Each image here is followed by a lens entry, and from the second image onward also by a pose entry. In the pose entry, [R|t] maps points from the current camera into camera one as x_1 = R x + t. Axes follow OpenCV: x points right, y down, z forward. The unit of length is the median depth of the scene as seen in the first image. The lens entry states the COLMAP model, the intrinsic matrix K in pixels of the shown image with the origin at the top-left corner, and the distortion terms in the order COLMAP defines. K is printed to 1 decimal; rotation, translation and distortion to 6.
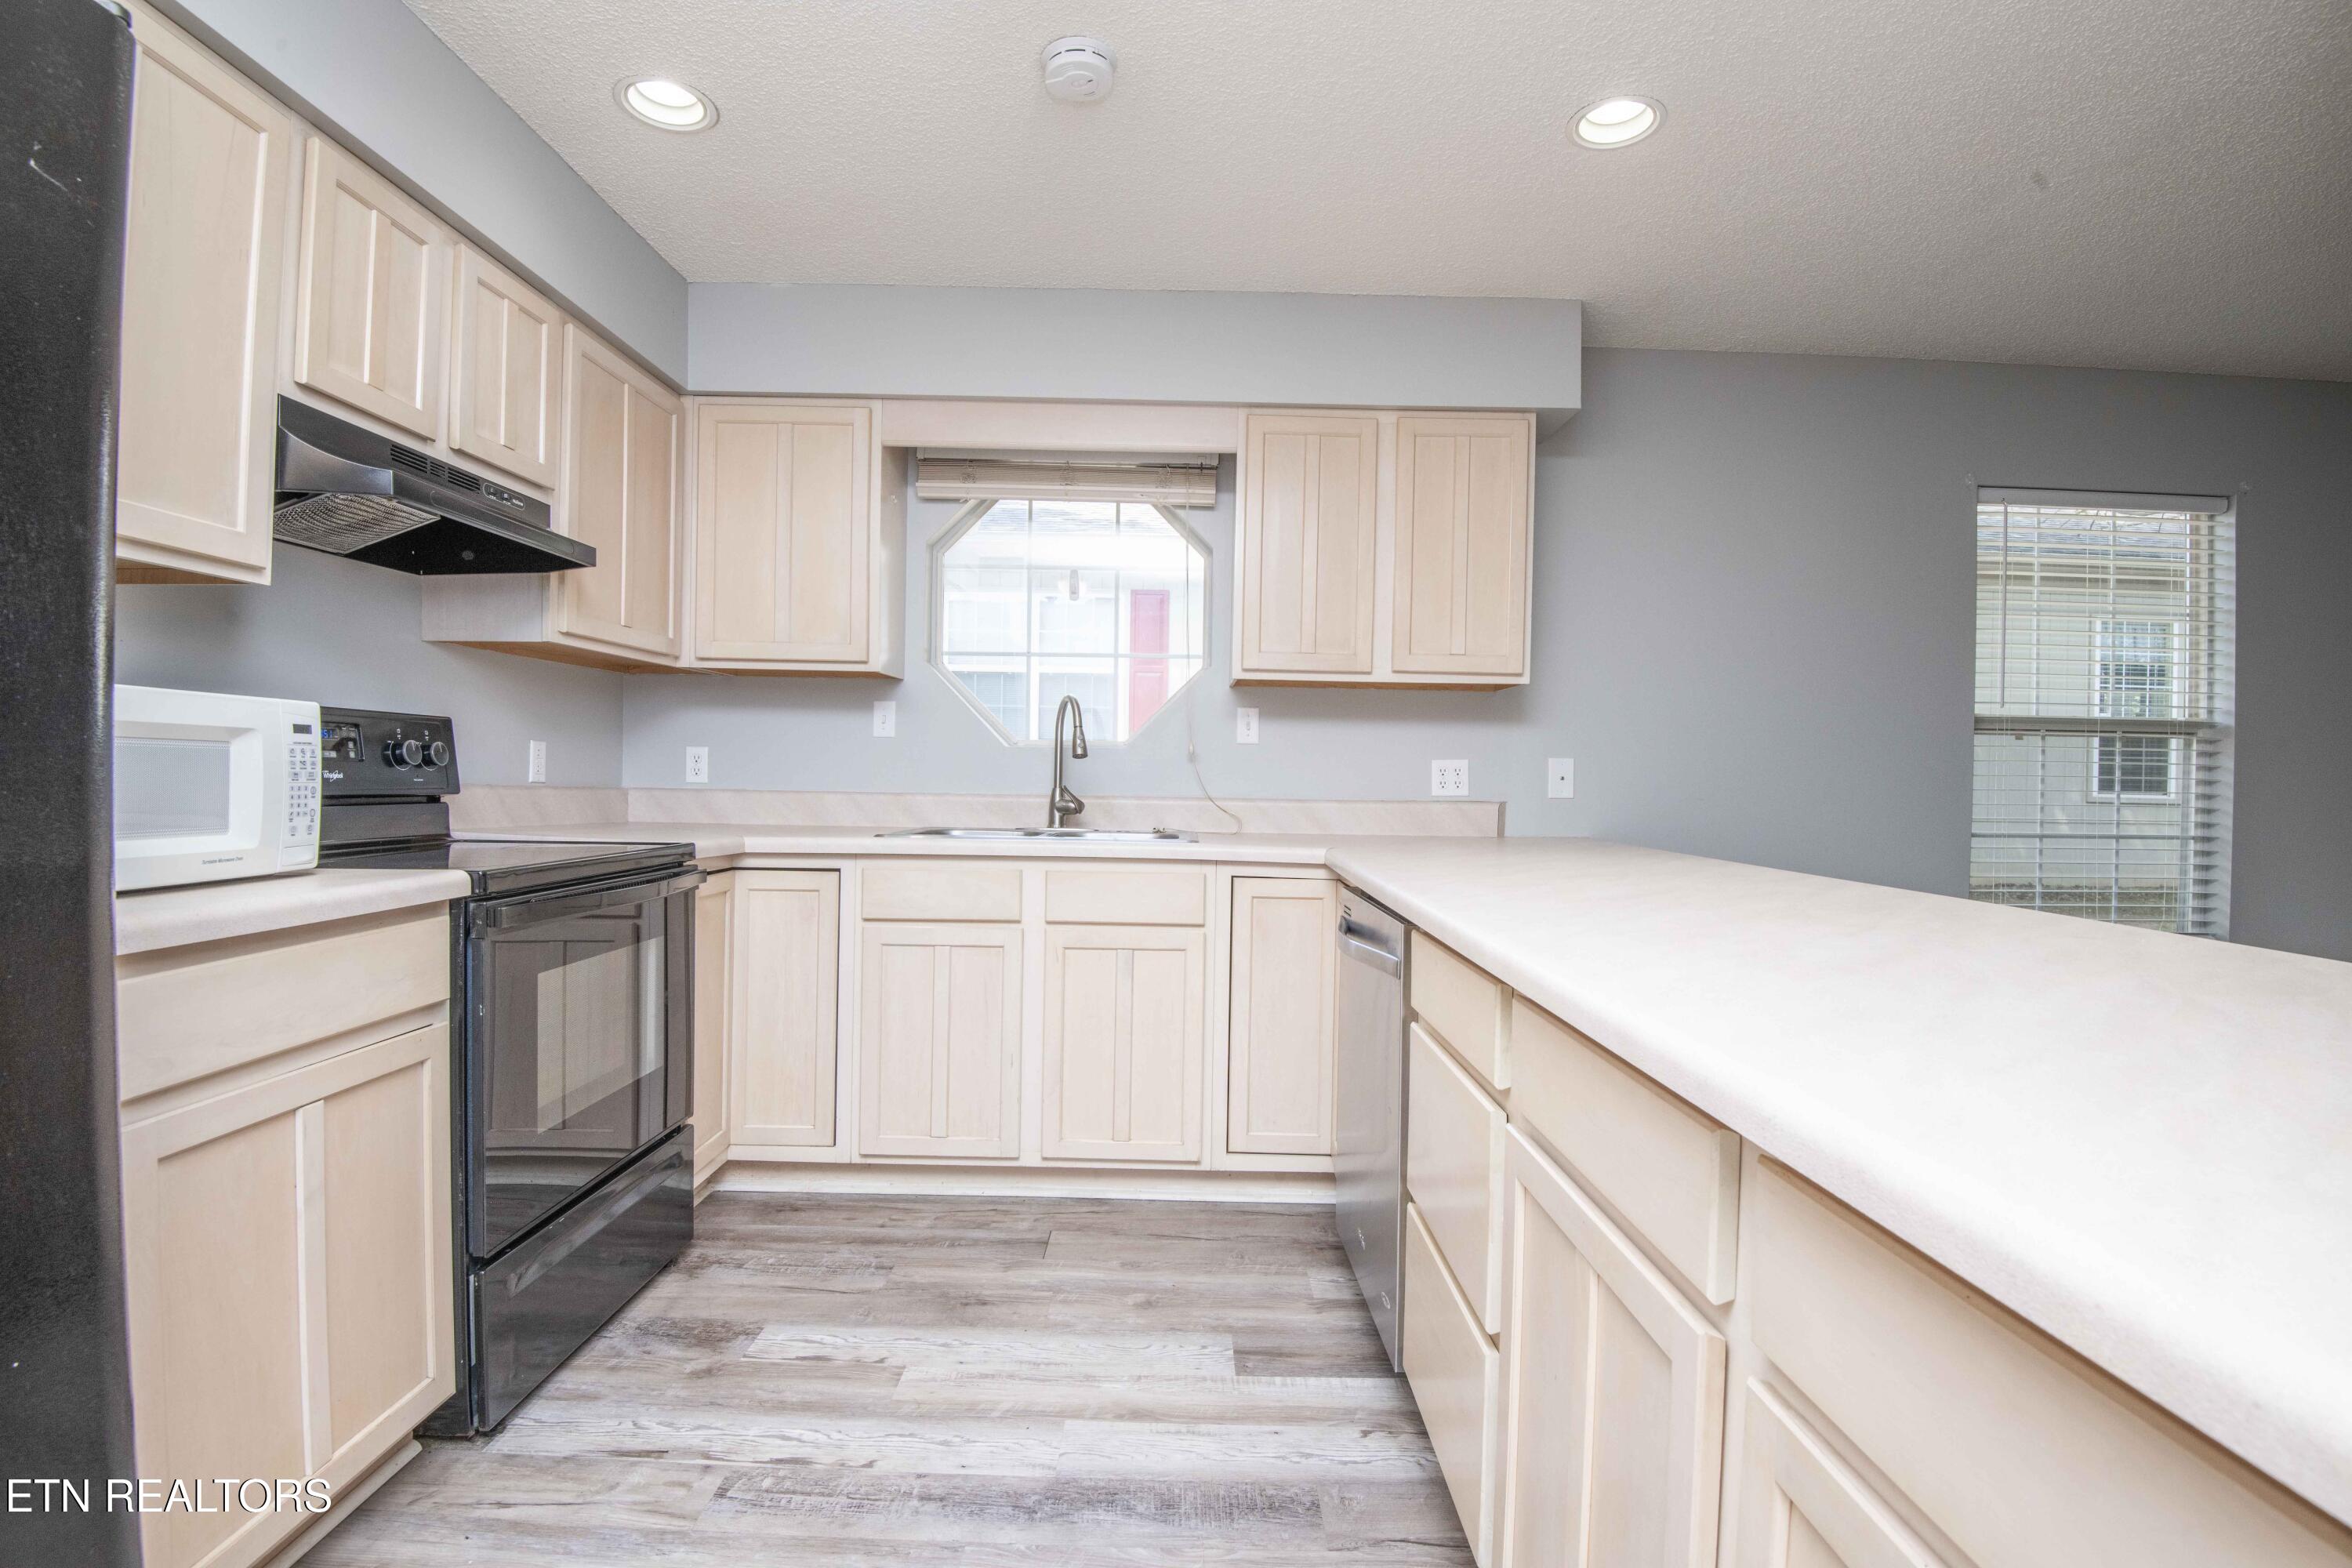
lens RADIAL K [[1085.6, 0, 1183.3], [0, 1085.6, 780.3], [0, 0, 1]] dist [-0.002020, -0.027823]
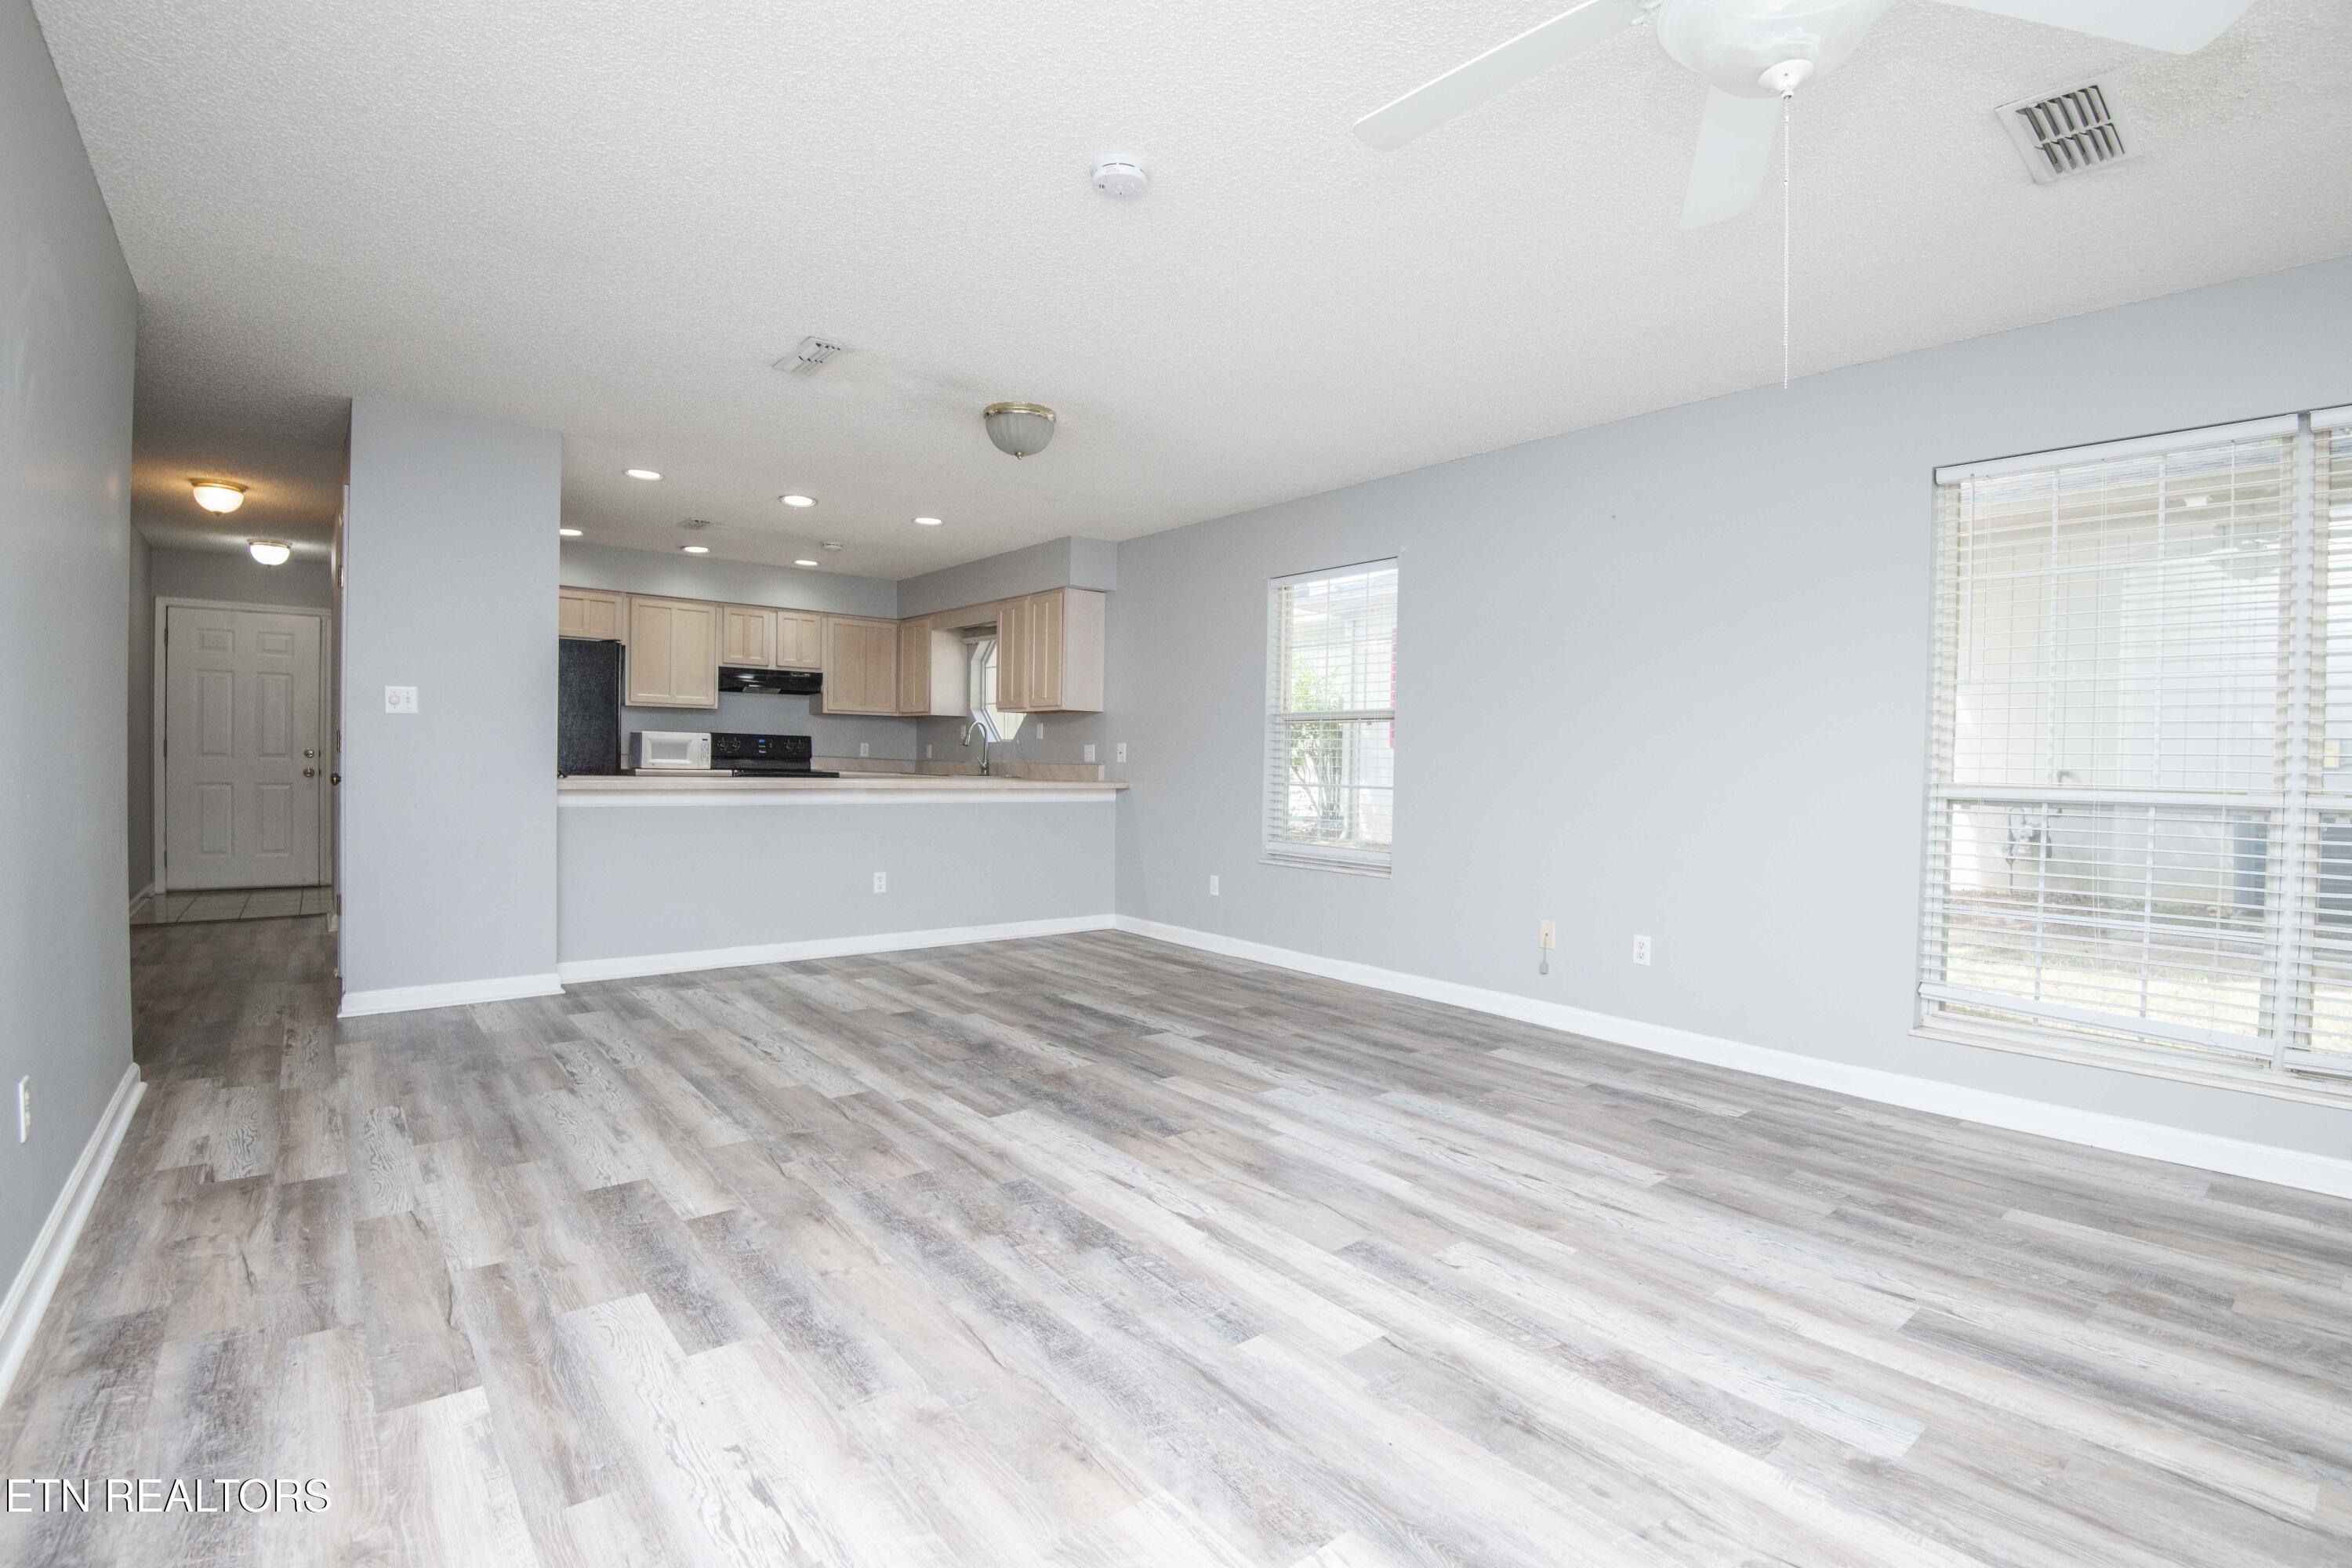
lens RADIAL K [[1085.6, 0, 1183.3], [0, 1085.6, 780.3], [0, 0, 1]] dist [-0.002020, -0.027823]
pose [[0.629441, 0.008668, -0.777000, 2.557134], [-0.014848, 0.999889, -0.000874, 0.063565], [0.776906, 0.012087, 0.629500, -0.239275]]
